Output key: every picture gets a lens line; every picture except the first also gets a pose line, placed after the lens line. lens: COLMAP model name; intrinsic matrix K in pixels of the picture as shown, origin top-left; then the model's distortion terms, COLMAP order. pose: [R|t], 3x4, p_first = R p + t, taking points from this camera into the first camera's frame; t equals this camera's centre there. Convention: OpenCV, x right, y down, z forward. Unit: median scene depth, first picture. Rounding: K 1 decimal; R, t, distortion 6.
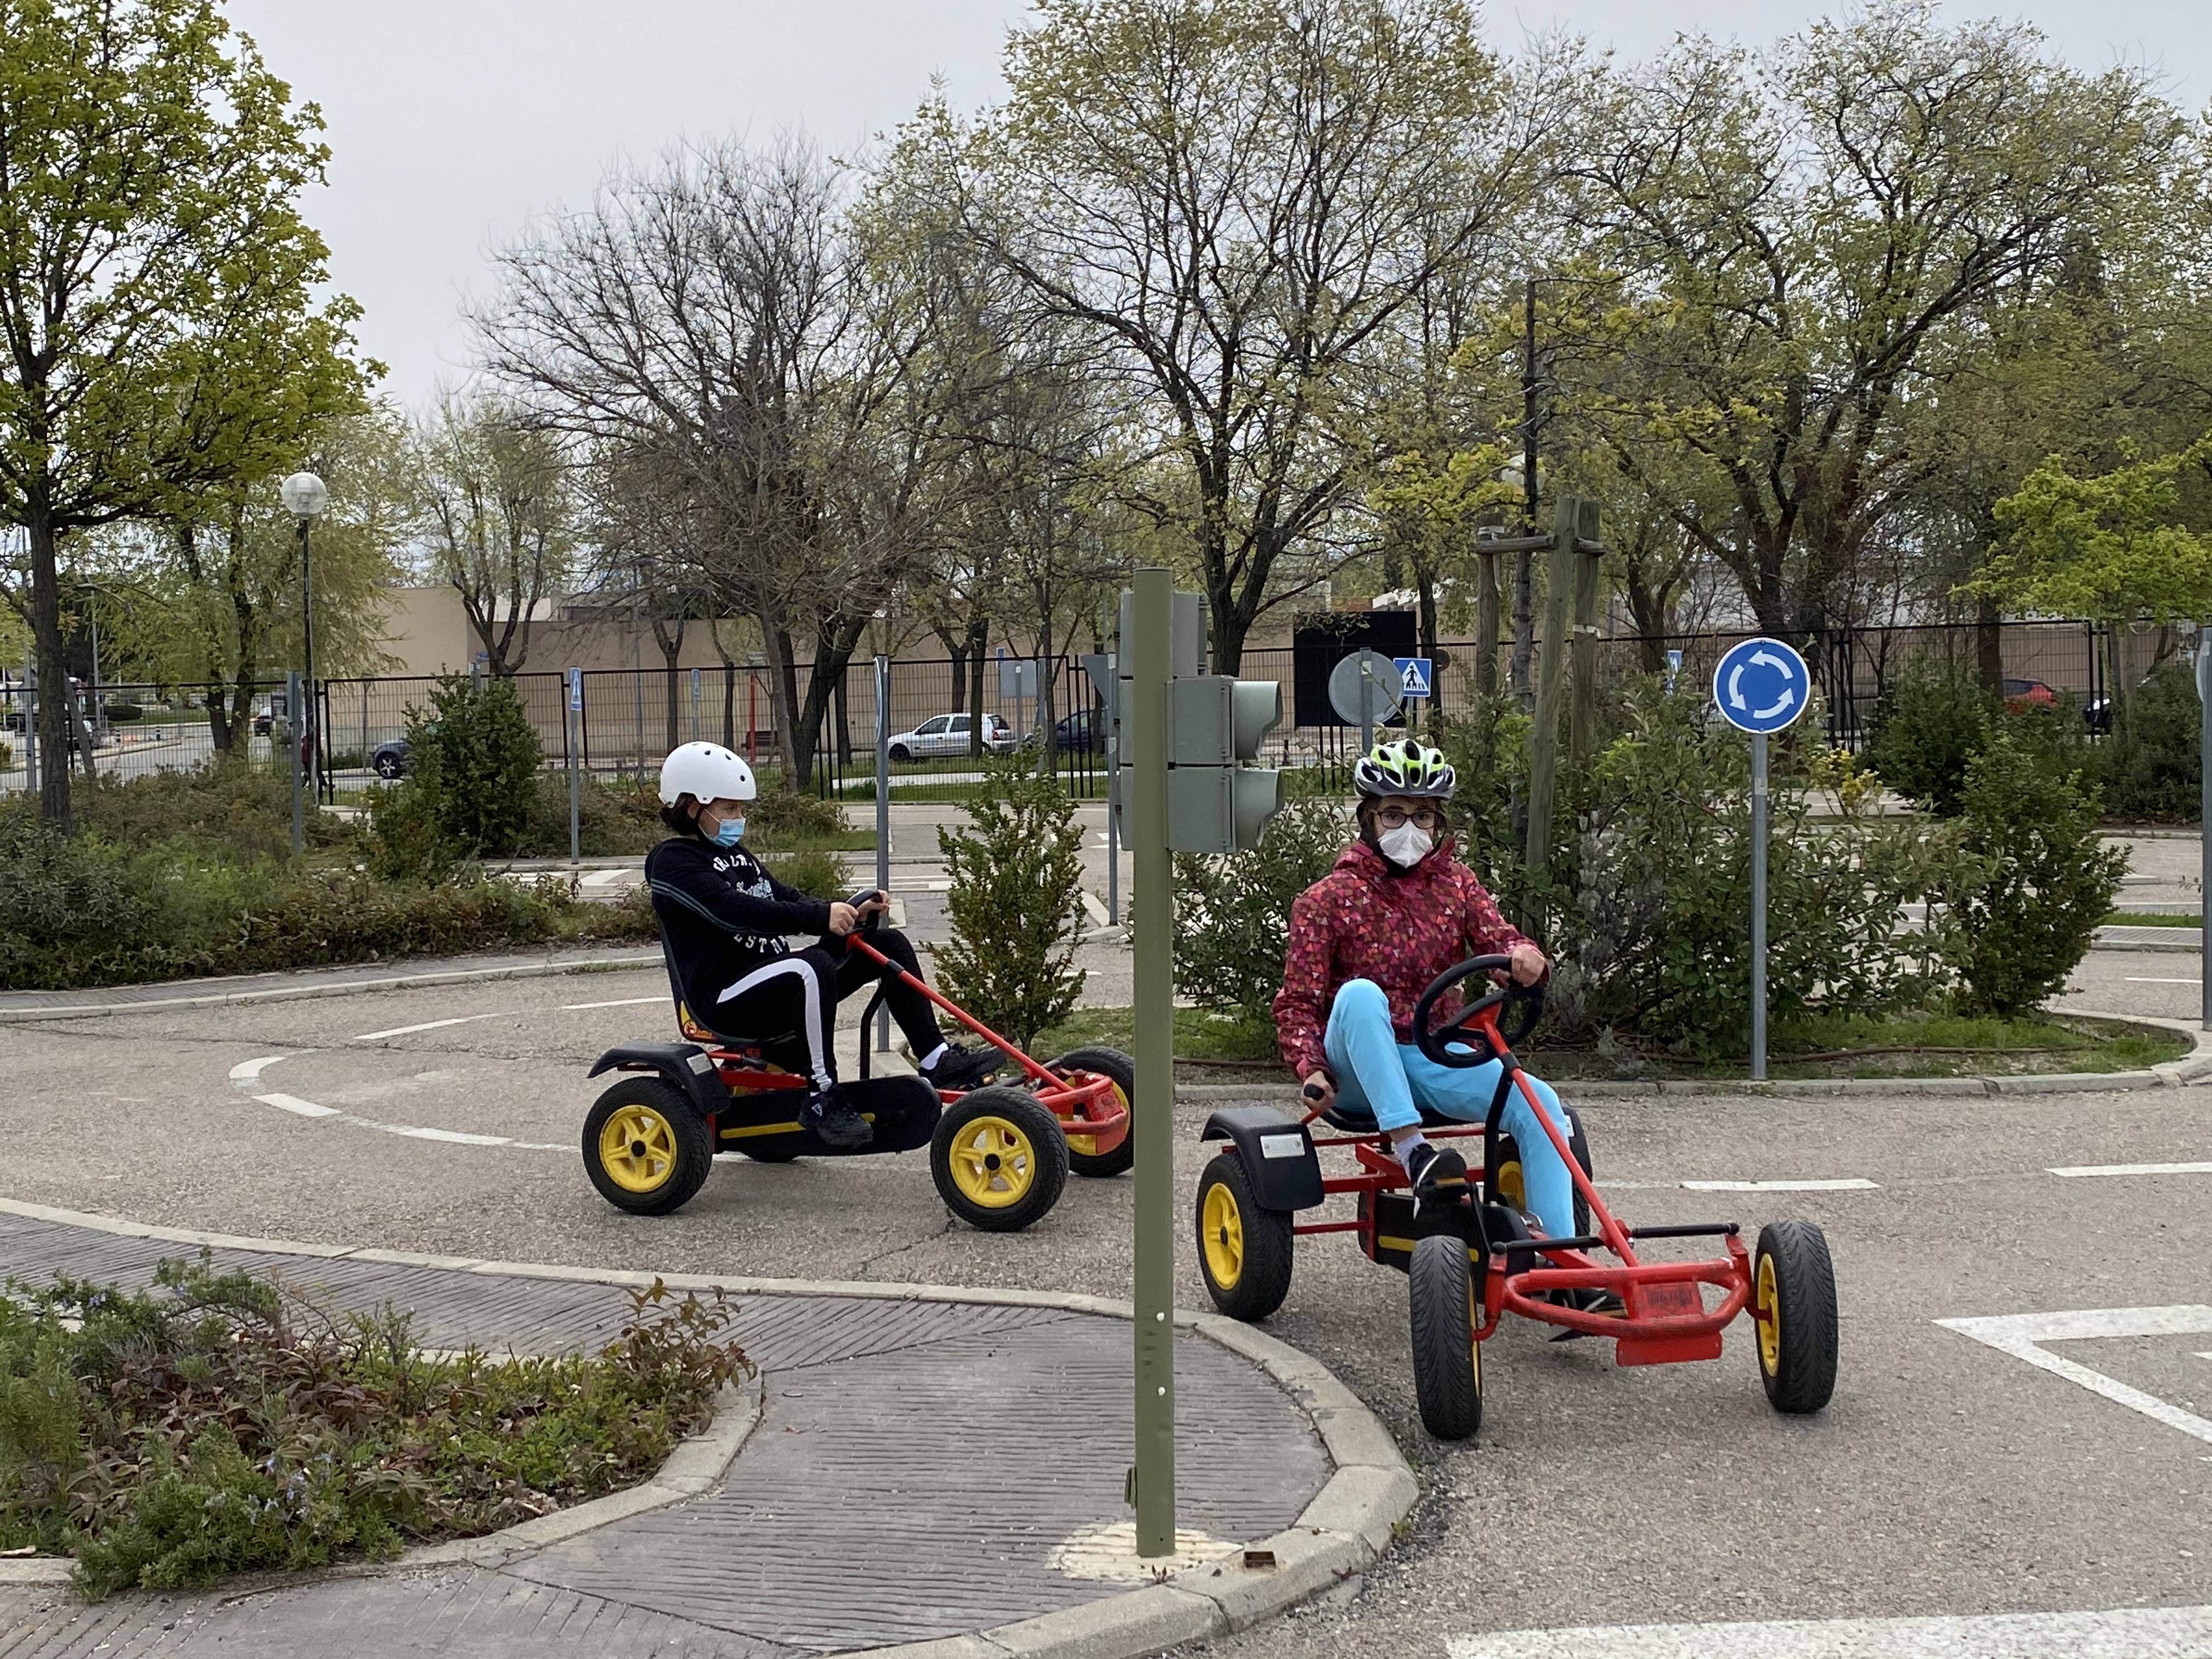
lens RADIAL K [[2815.7, 0, 1102.8], [0, 2815.7, 832.3], [0, 0, 1]] dist [0.039657, 0.000000]
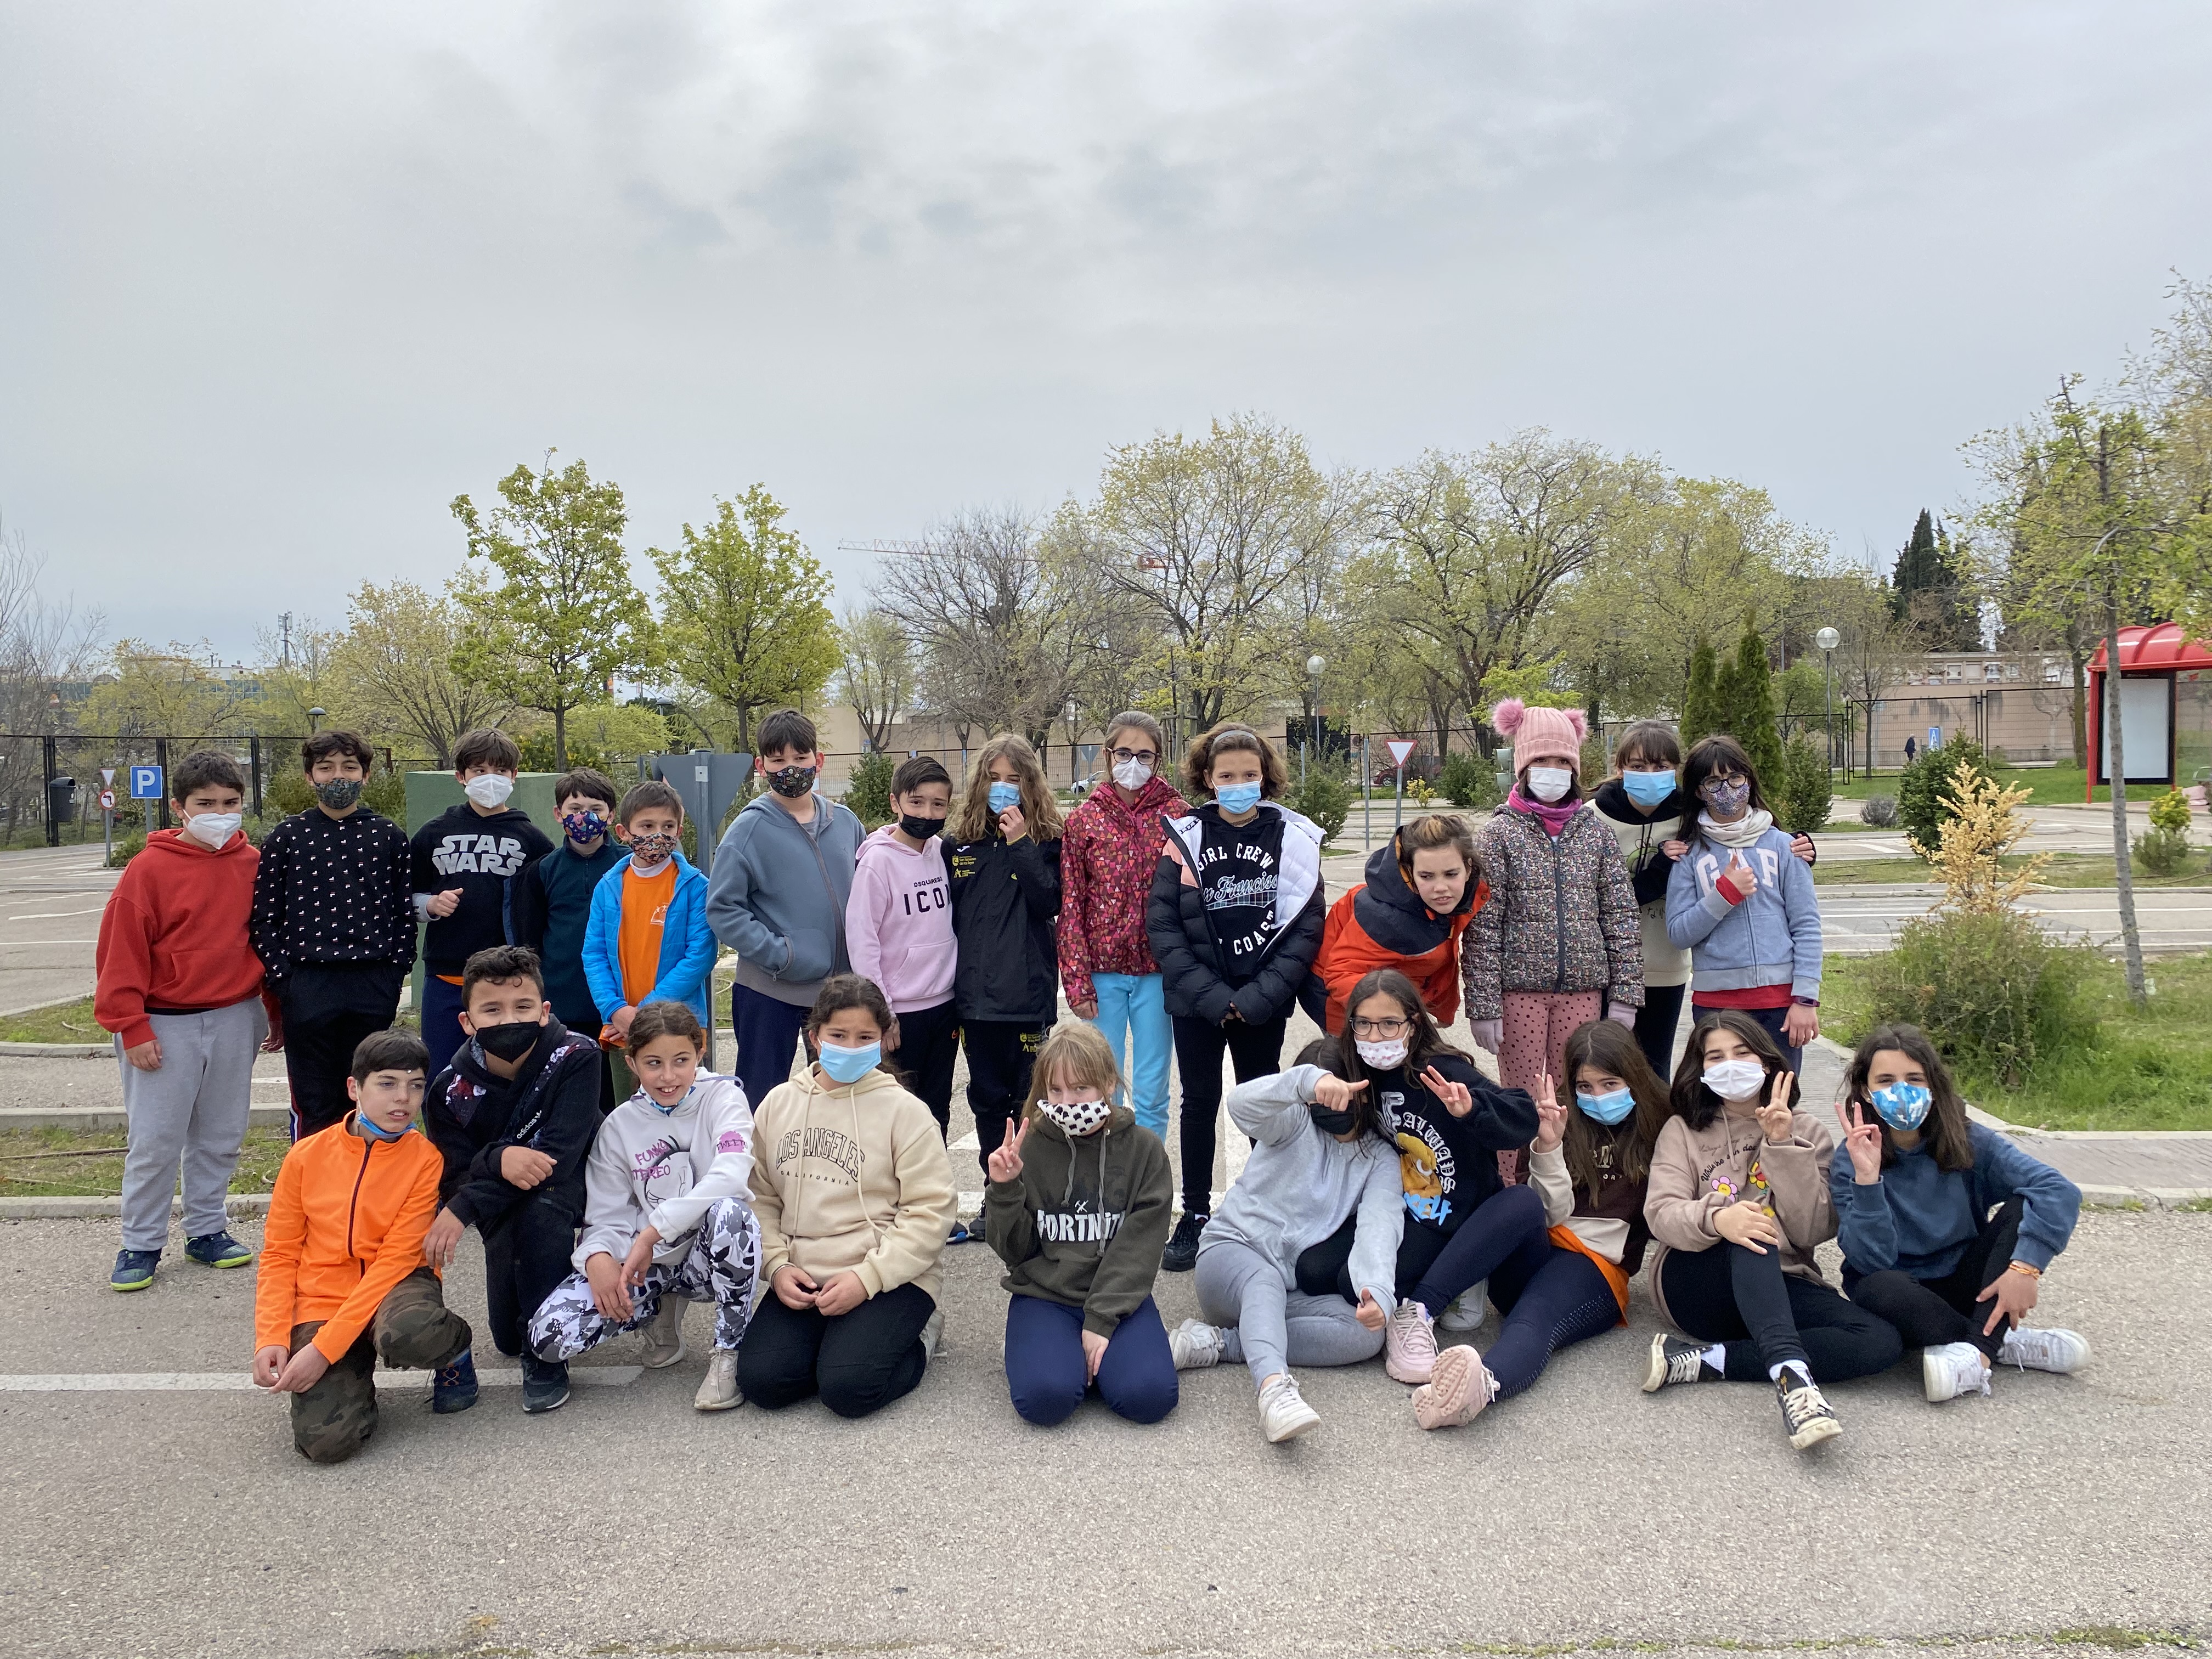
lens RADIAL K [[1674.0, 0, 1112.4], [0, 1674.0, 826.5], [0, 0, 1]] dist [0.015876, -0.024551]
pose [[0.997649, -0.004823, -0.068356, 0.052955], [0.004190, 0.999947, -0.009394, 0.014117], [0.068397, 0.009085, 0.997617, -0.275472]]
